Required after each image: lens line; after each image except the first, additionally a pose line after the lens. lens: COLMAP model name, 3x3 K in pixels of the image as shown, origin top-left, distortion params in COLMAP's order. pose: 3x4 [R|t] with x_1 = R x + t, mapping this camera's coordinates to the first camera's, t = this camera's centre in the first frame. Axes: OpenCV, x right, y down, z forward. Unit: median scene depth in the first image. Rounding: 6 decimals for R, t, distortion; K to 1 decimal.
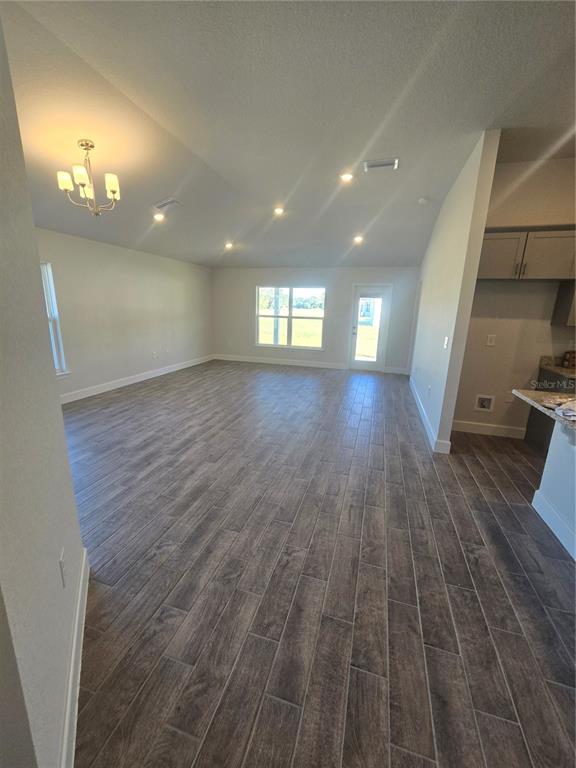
lens RADIAL K [[317.9, 0, 285.1], [0, 317.9, 386.9], [0, 0, 1]] dist [0.008194, -0.001428]
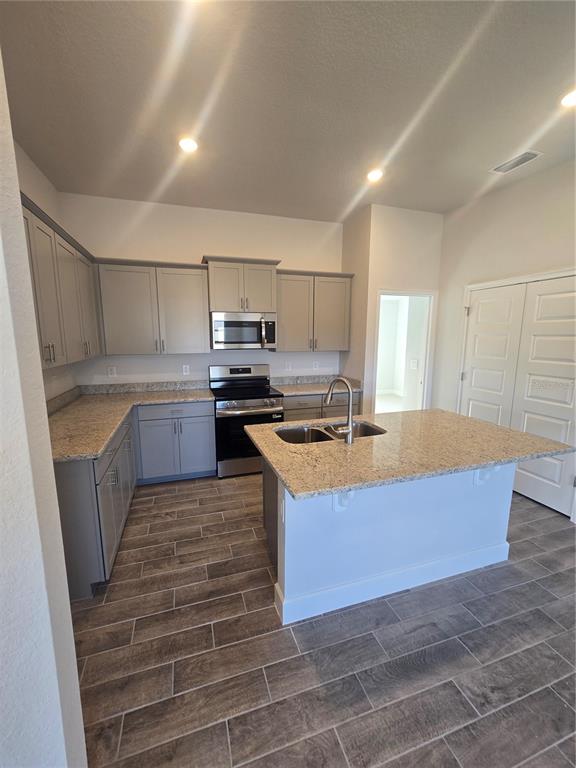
lens RADIAL K [[317.9, 0, 282.8], [0, 317.9, 383.7], [0, 0, 1]] dist [0.008194, -0.001428]
pose [[-0.565992, -0.153354, 0.810022, 0.267614], [0.185377, 0.933710, 0.306301, -0.292857], [-0.803299, 0.323523, -0.500044, 1.058696]]
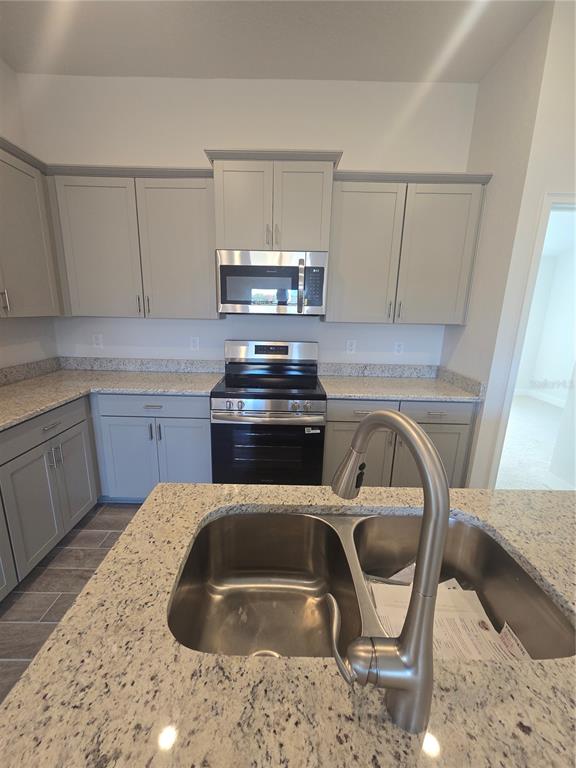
lens RADIAL K [[317.9, 0, 280.3], [0, 317.9, 383.5], [0, 0, 1]] dist [0.008194, -0.001428]
pose [[-0.277841, -0.249613, 0.927630, 0.638978], [0.205158, 0.927953, 0.311148, -0.140503], [-0.938464, 0.276761, -0.206613, 0.683937]]
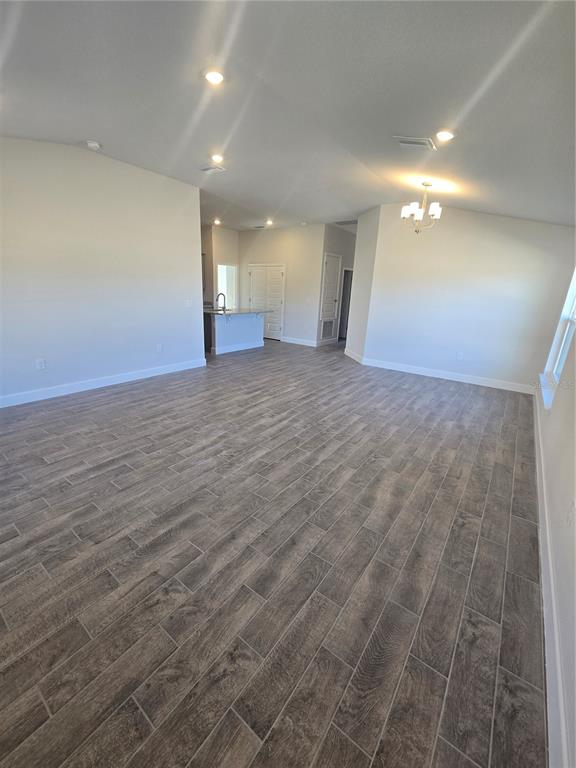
lens RADIAL K [[317.9, 0, 282.0], [0, 317.9, 382.3], [0, 0, 1]] dist [0.008194, -0.001428]
pose [[-0.936403, -0.156714, 0.313992, -0.604392], [0.024465, 0.863419, 0.503895, -0.723988], [-0.350074, 0.479530, -0.804674, 2.817357]]
